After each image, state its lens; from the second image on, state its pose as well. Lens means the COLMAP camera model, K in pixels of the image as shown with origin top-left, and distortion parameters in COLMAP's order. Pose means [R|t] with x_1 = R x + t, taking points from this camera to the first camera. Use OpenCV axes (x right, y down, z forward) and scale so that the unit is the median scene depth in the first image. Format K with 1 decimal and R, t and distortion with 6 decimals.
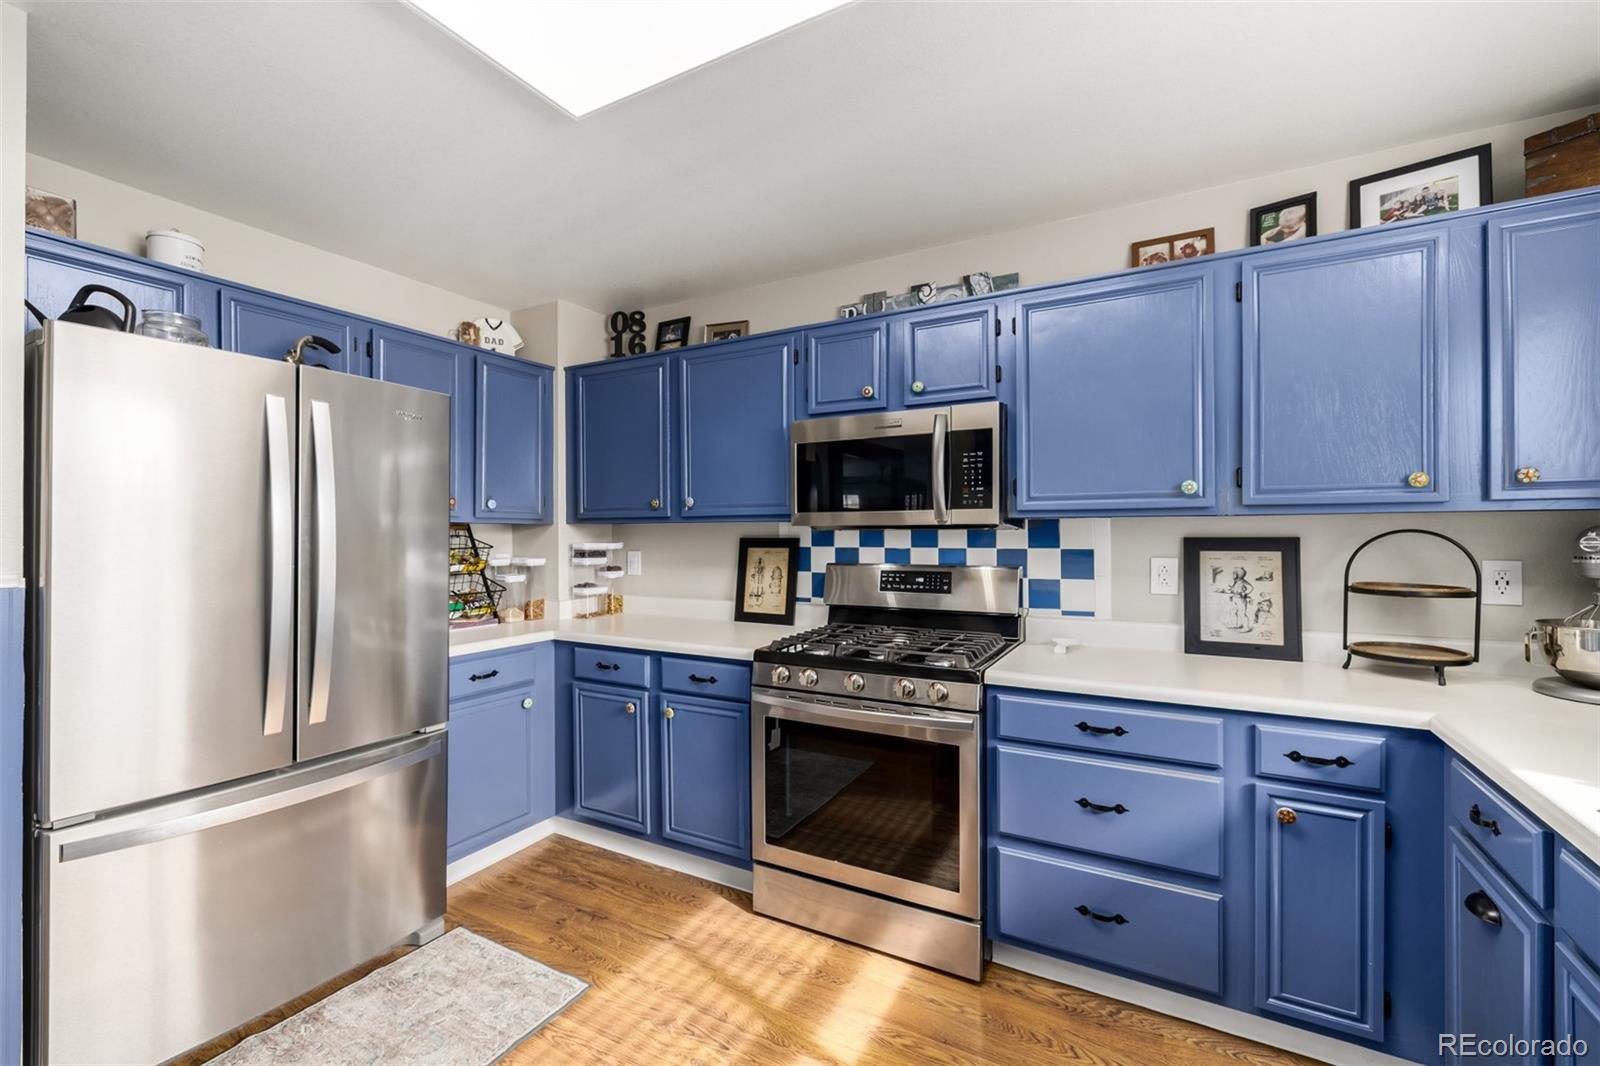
lens RADIAL K [[679.1, 0, 800.0], [0, 679.1, 533.0], [0, 0, 1]] dist [0.001263, -0.000141]
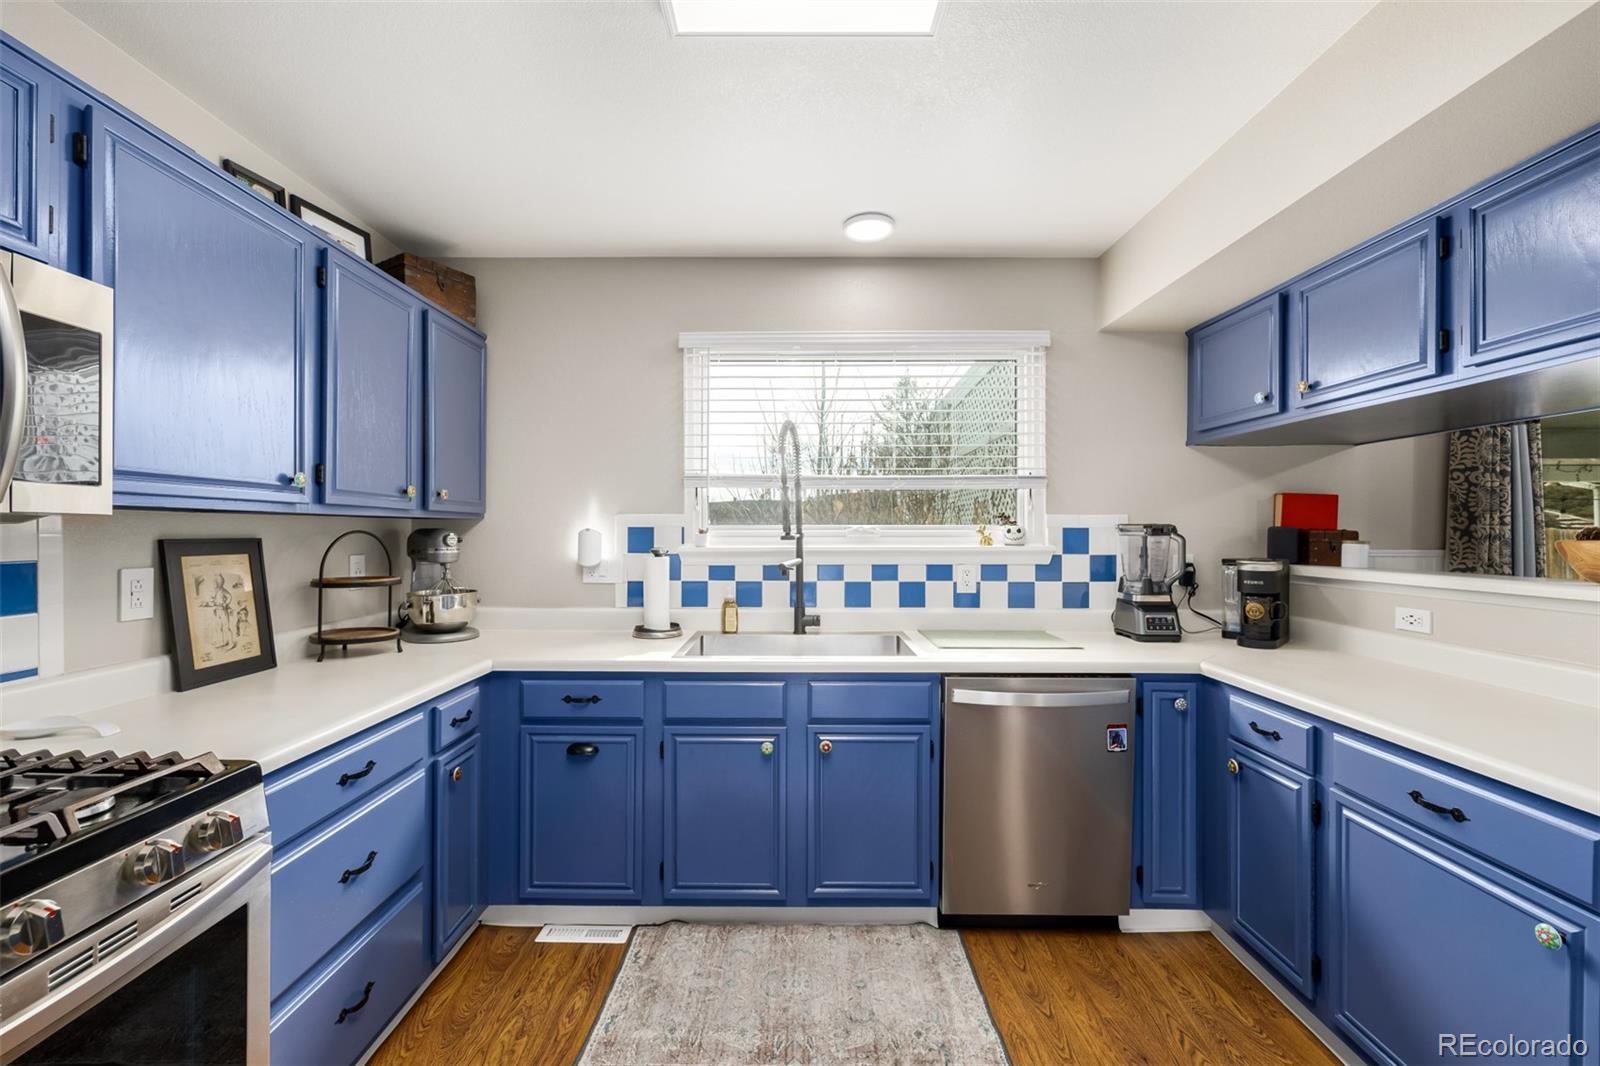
lens RADIAL K [[679.1, 0, 800.0], [0, 679.1, 533.0], [0, 0, 1]] dist [0.001263, -0.000141]
pose [[-0.476204, 0.001704, 0.879333, -0.419296], [-0.001086, 0.999996, -0.002526, 0.000647], [-0.879334, -0.002158, -0.476201, 0.729418]]
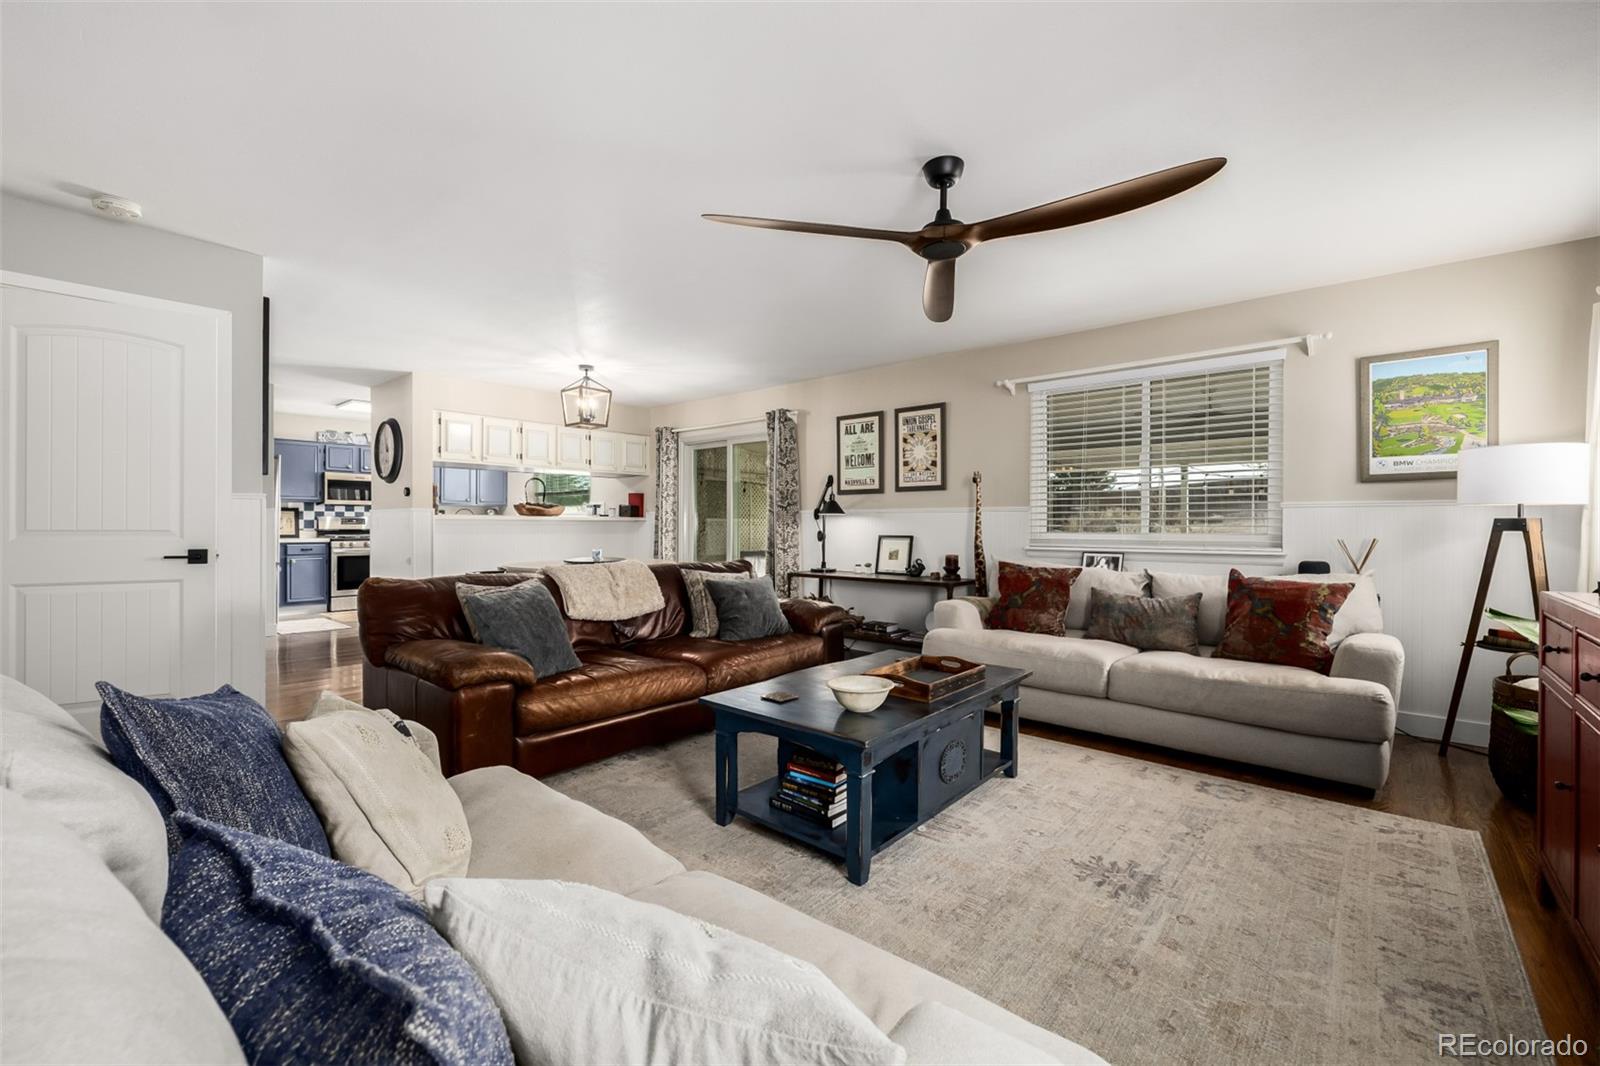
lens RADIAL K [[672.0, 0, 798.0], [0, 672.0, 528.6], [0, 0, 1]] dist [-0.000449, 0.000152]
pose [[0.216967, -0.004000, 0.976171, -2.981068], [-0.004839, 0.999975, 0.005173, 0.089885], [-0.976167, -0.005846, 0.216942, -2.166480]]
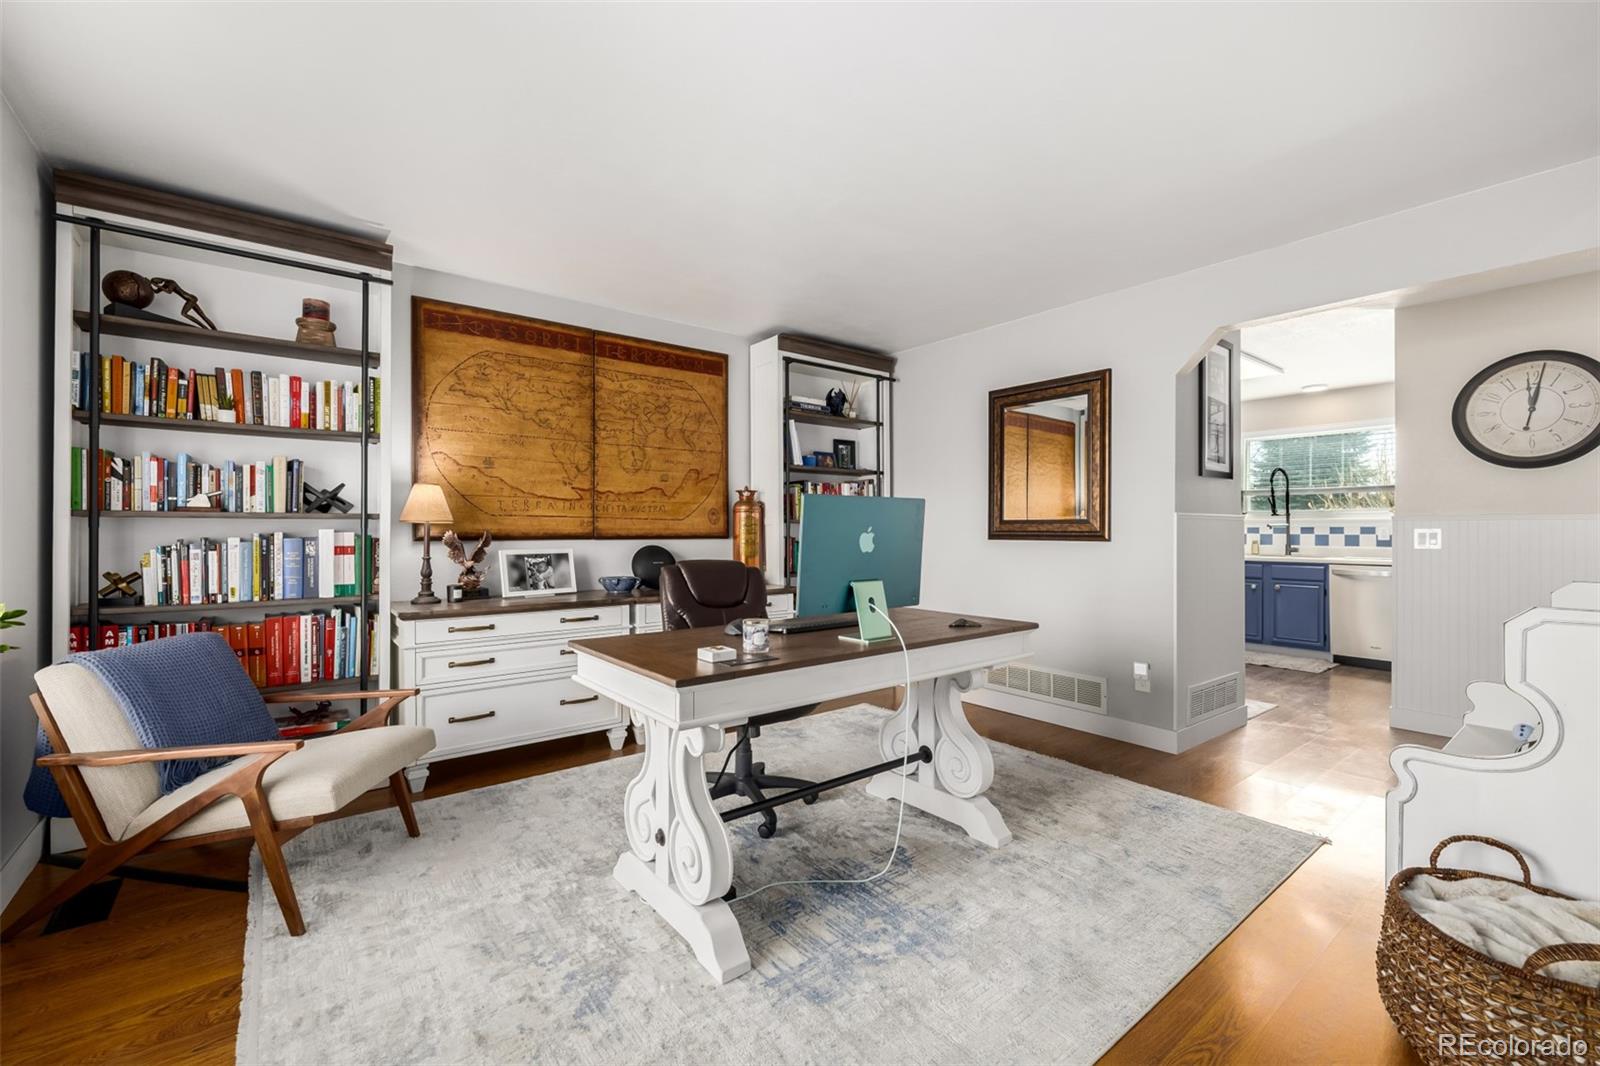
lens RADIAL K [[672.0, 0, 798.0], [0, 672.0, 528.6], [0, 0, 1]] dist [-0.000449, 0.000152]
pose [[0.388893, 0.000866, 0.921283, -2.771366], [-0.004692, 0.999988, 0.001041, 0.068543], [-0.921271, -0.004728, 0.388892, 0.962314]]
